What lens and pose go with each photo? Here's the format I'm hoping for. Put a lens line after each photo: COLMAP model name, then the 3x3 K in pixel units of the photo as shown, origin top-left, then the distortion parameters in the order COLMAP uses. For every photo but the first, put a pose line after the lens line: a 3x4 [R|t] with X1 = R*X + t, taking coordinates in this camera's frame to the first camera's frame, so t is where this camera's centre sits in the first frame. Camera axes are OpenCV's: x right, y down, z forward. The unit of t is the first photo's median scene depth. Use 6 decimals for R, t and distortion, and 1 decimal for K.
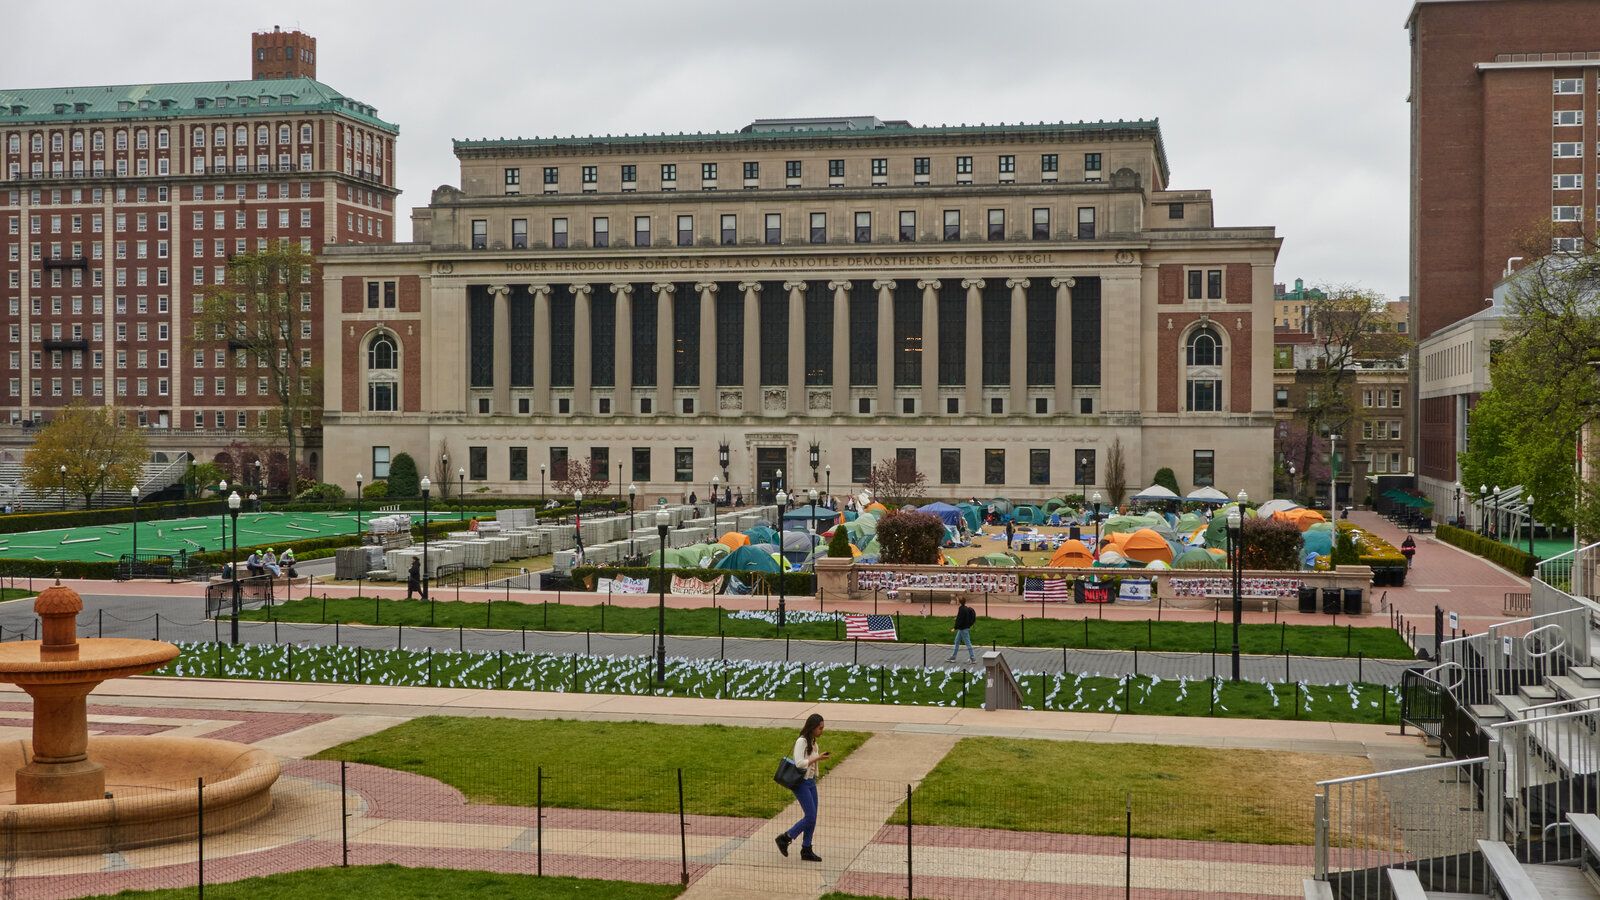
lens RADIAL K [[1950.4, 0, 801.9], [0, 1950.4, 438.1], [0, 0, 1]] dist [-0.039873, 0.000000]
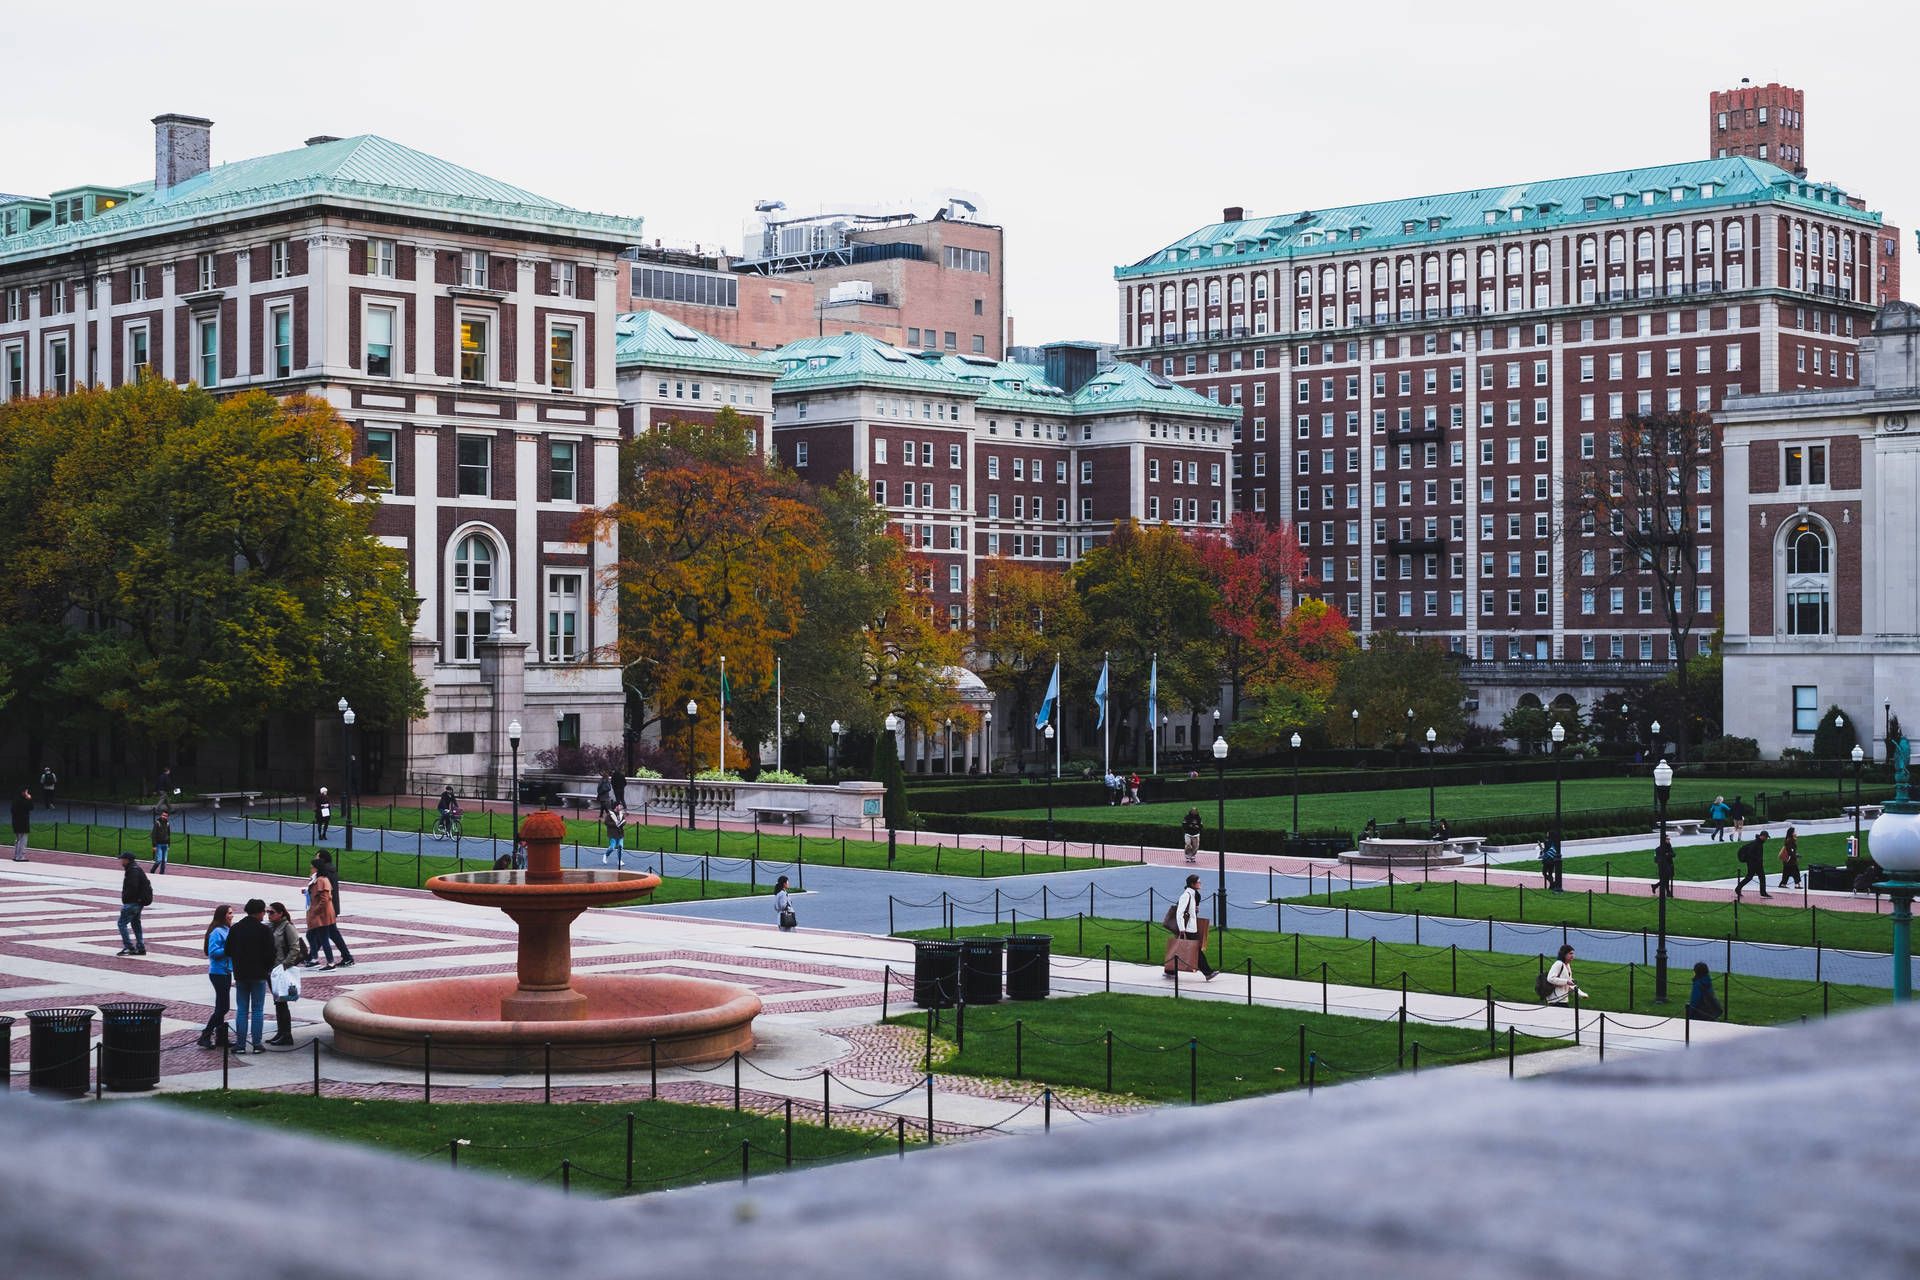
lens RADIAL K [[2955.1, 0, 959.9], [0, 2955.1, 640.7], [0, 0, 1]] dist [-0.098450, 0.000000]
pose [[0.827137, -0.004434, -0.561982, 0.104911], [-0.002176, 0.999936, -0.011092, 0.000361], [0.561995, 0.010397, 0.827075, -0.021767]]
